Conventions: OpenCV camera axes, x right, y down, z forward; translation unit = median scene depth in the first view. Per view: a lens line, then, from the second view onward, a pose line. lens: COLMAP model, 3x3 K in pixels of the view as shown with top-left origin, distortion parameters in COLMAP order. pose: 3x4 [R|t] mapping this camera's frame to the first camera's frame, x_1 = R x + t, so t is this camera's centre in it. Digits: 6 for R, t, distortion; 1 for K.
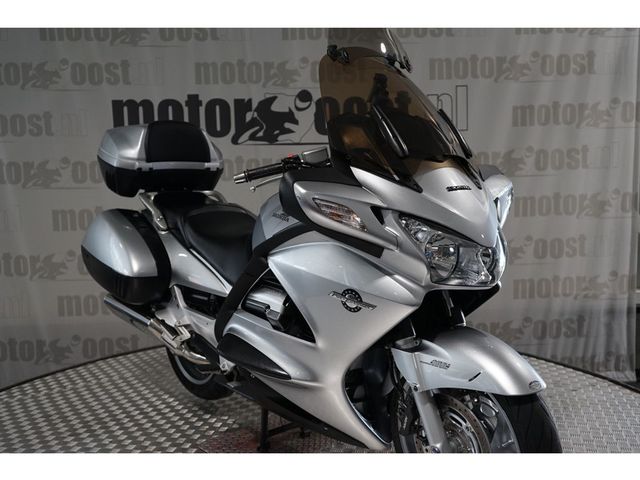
lens RADIAL K [[661.4, 0, 320.0], [0, 661.4, 240.0], [0, 0, 1]] dist [0.003456, 0.000364]
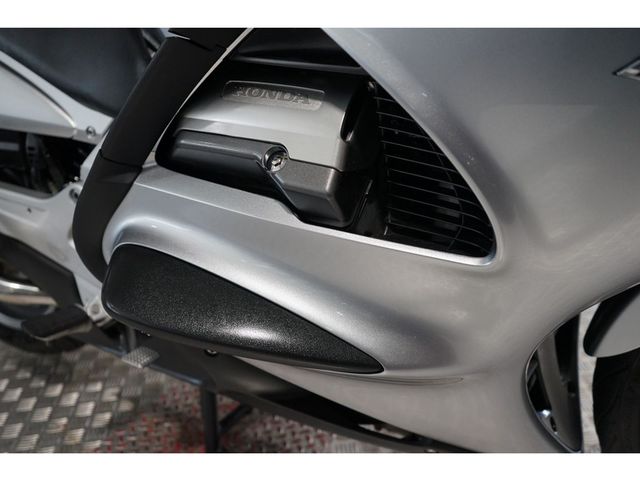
lens RADIAL K [[661.4, 0, 320.0], [0, 661.4, 240.0], [0, 0, 1]] dist [0.003456, 0.000364]
pose [[0.949584, -0.141898, 0.279563, -0.126975], [0.066989, 0.962951, 0.261225, 0.055482], [-0.306272, -0.229328, 0.923908, 0.616496]]
